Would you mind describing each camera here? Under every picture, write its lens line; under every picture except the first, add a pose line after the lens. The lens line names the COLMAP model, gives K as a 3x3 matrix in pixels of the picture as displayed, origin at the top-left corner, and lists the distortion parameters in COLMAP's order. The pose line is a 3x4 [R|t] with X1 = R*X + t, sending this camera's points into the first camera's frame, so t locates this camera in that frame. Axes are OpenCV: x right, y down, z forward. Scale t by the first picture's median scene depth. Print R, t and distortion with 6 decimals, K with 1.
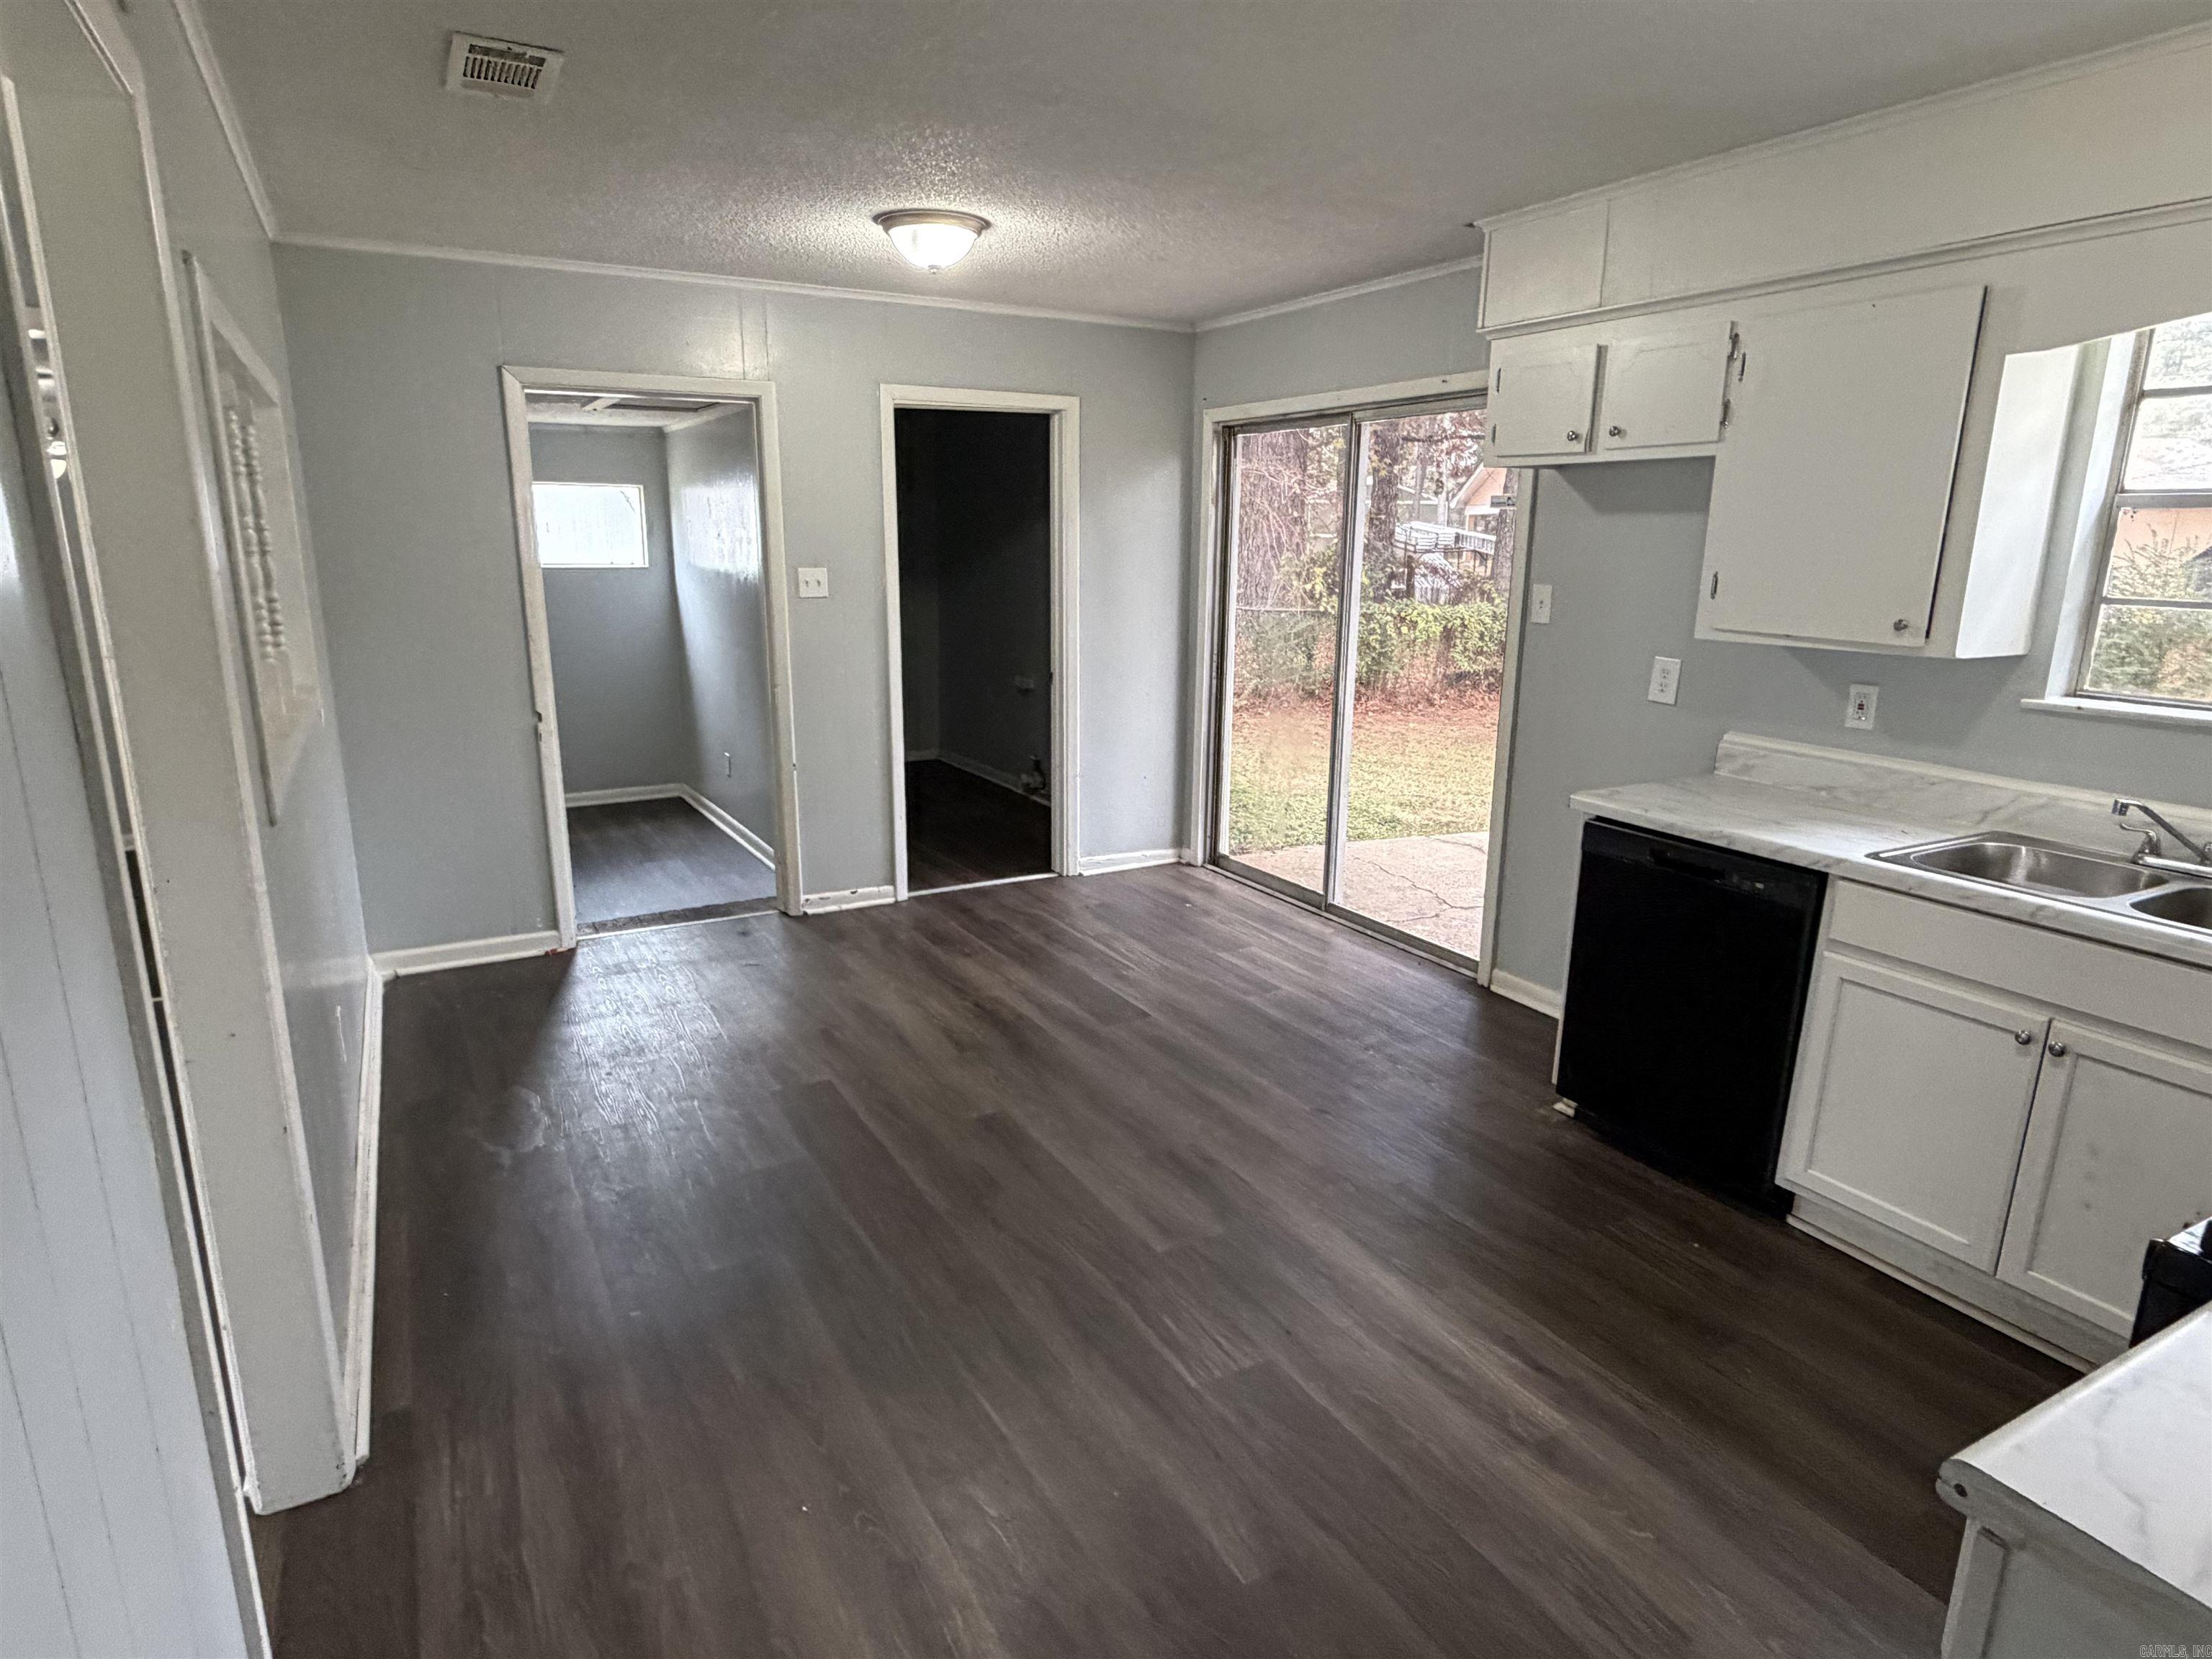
lens RADIAL K [[1256.5, 0, 1088.2], [0, 1256.5, 829.5], [0, 0, 1]] dist [0.004000, 0.001288]
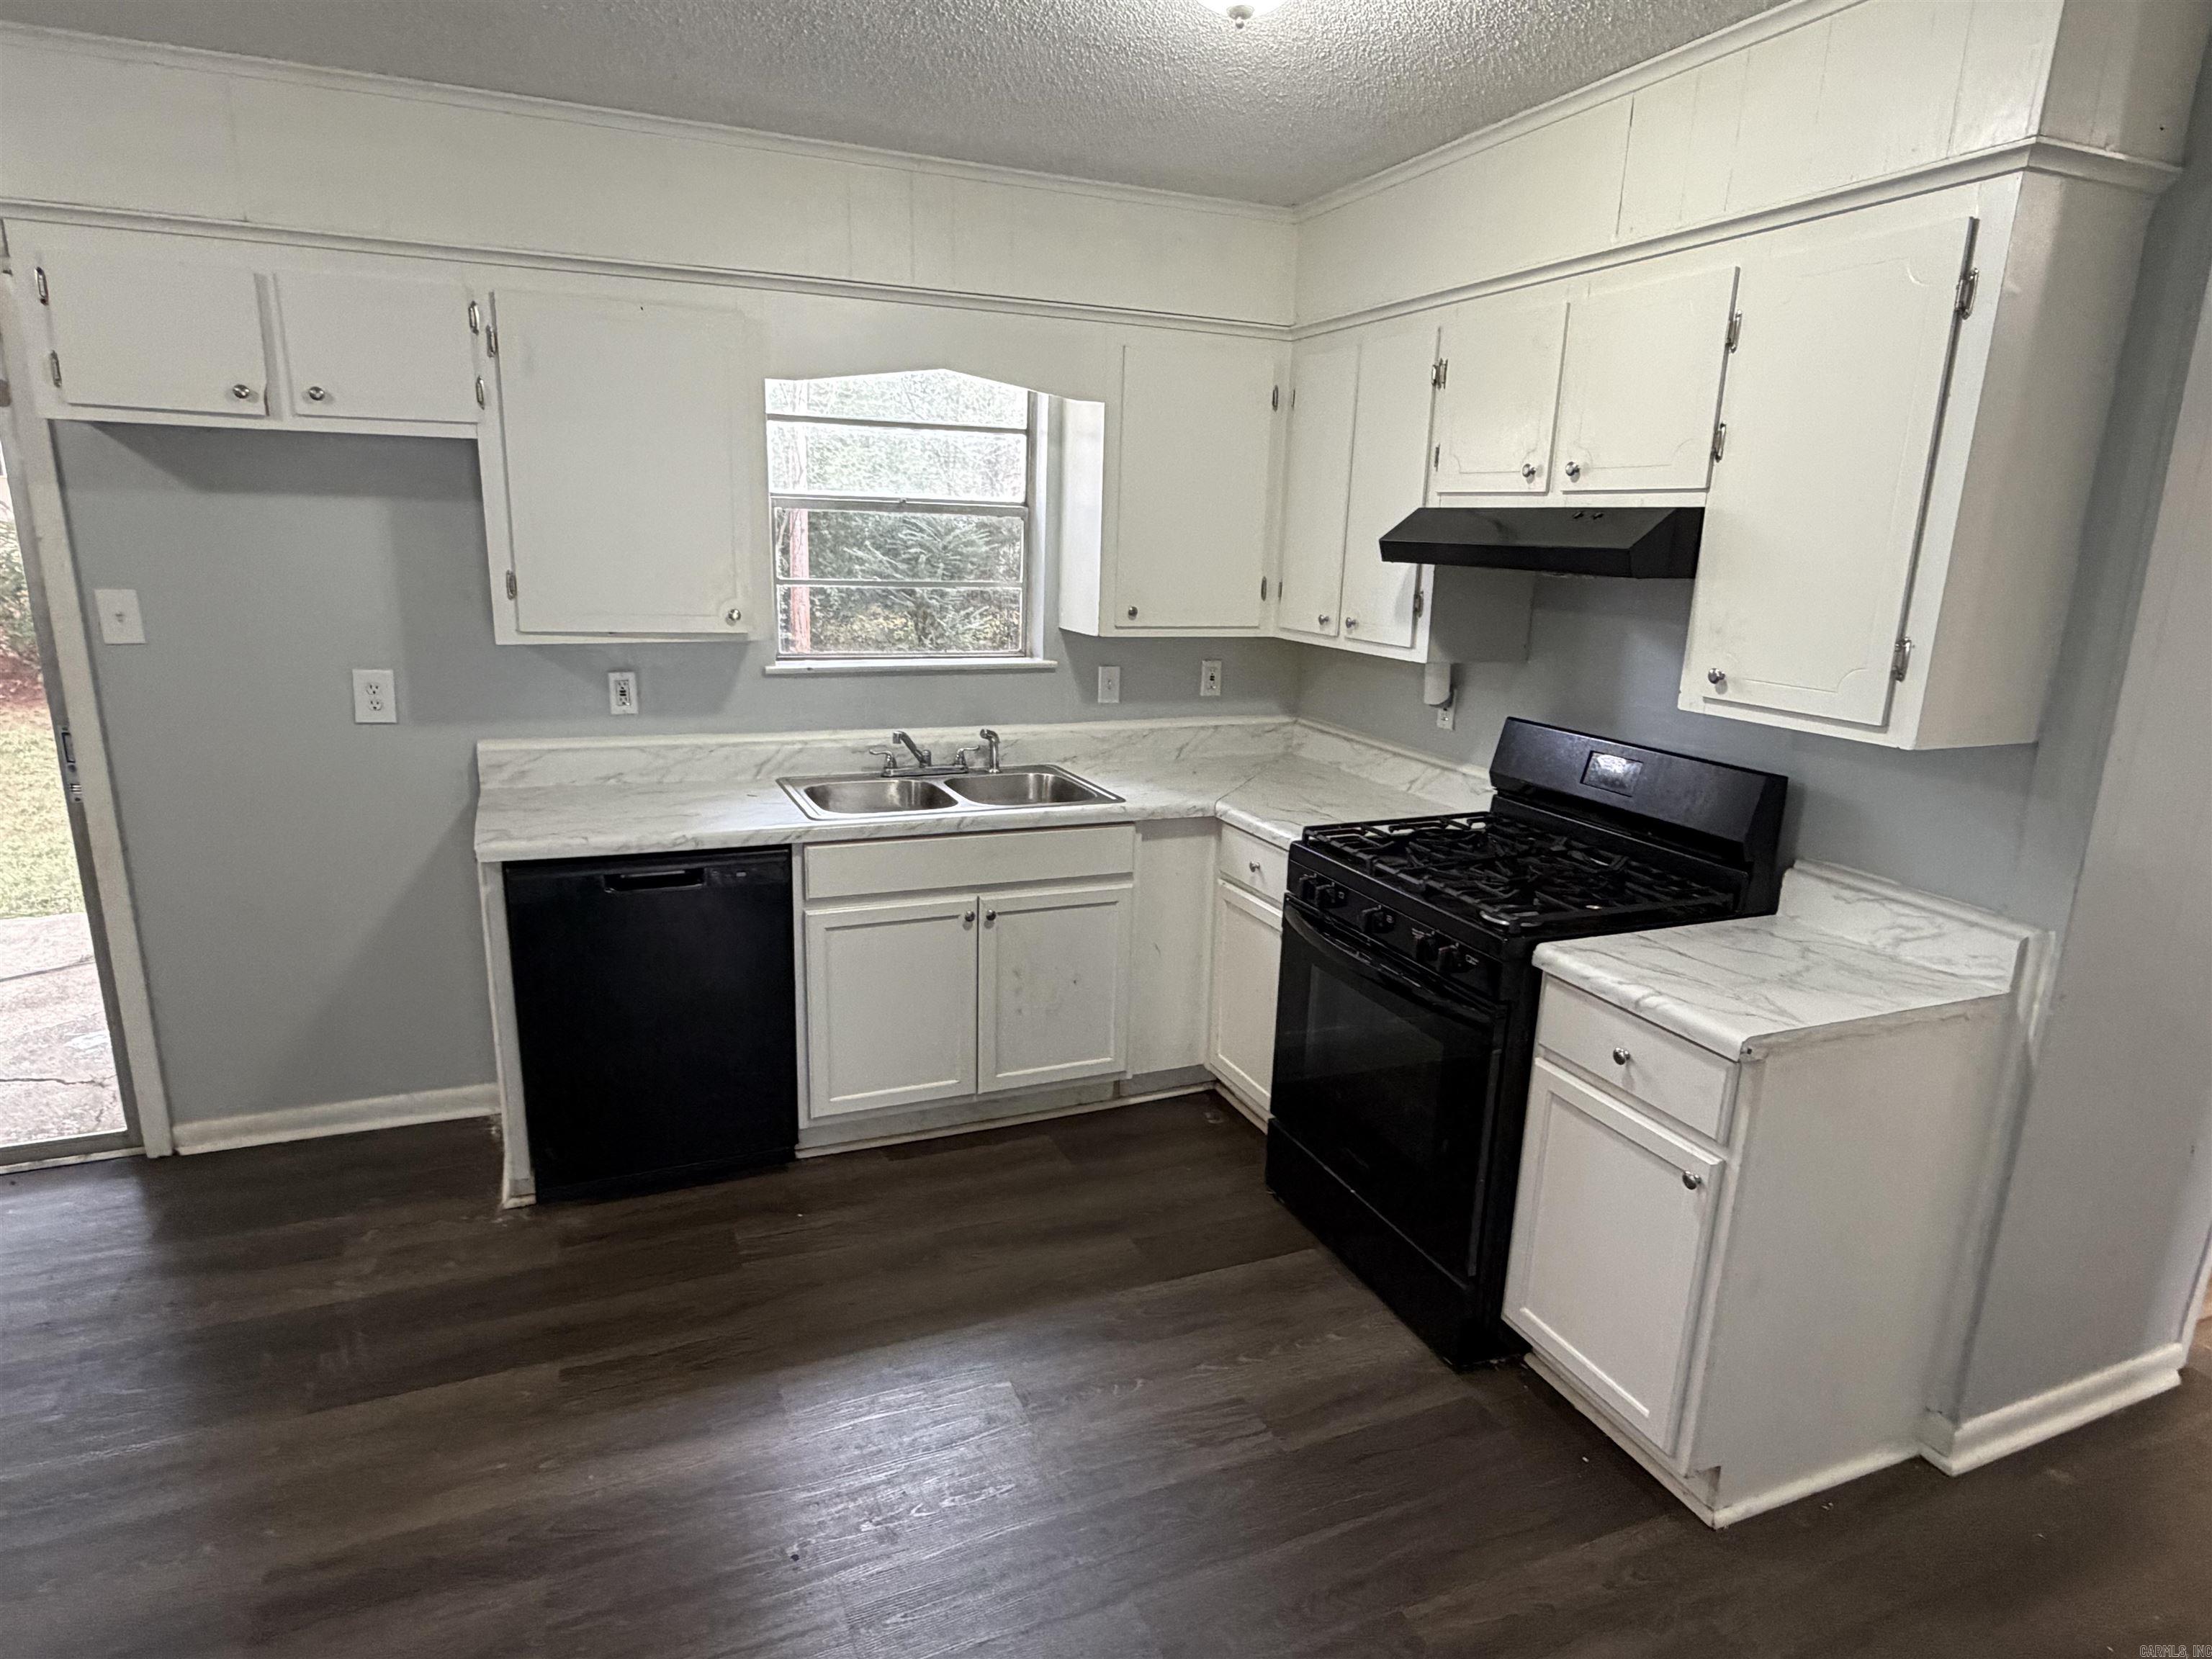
lens RADIAL K [[1244.3, 0, 1104.3], [0, 1244.3, 838.4], [0, 0, 1]] dist [-0.009423, -0.000579]
pose [[0.096228, -0.252439, 0.962816, -0.343584], [0.201189, 0.952272, 0.229567, -0.130986], [-0.974815, 0.171617, 0.142423, 0.460273]]
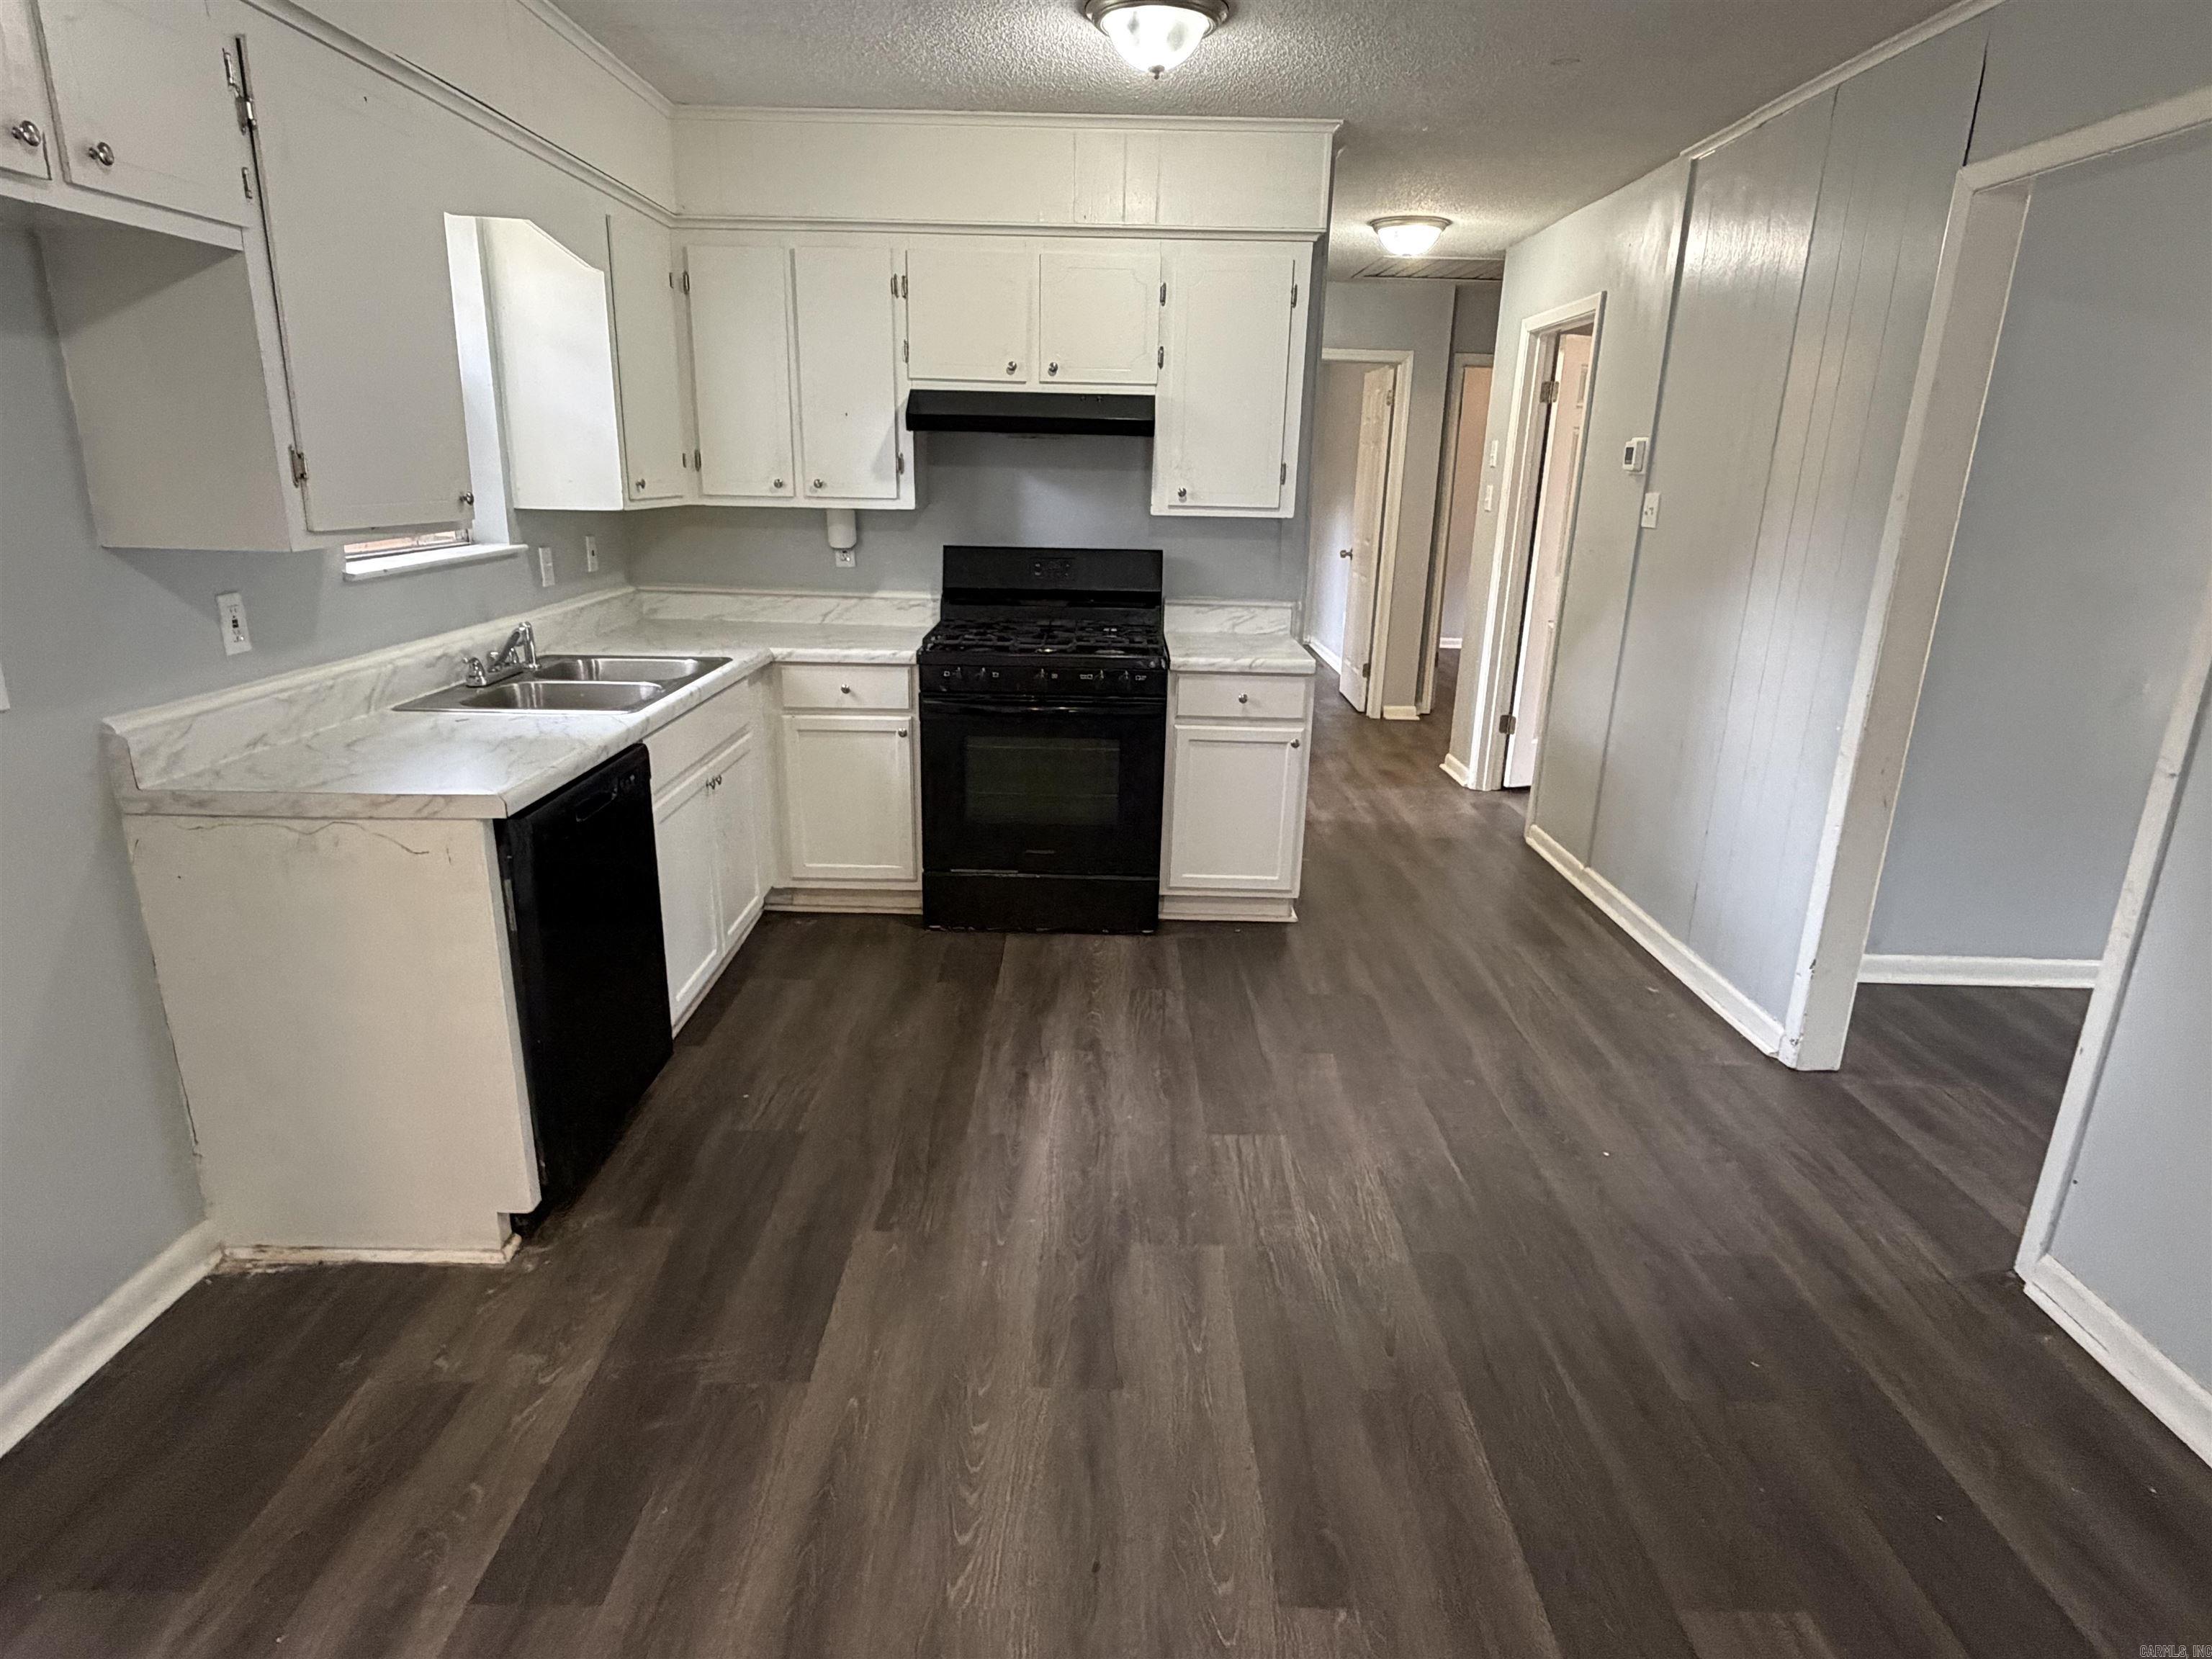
lens RADIAL K [[1244.2, 0, 1106.0], [0, 1244.2, 829.5], [0, 0, 1]] dist [-0.003214, -0.002141]
pose [[-0.877622, -0.168120, 0.448904, -0.178092], [0.077031, 0.874845, 0.478238, -0.285735], [-0.473123, 0.454292, -0.754833, 1.289362]]
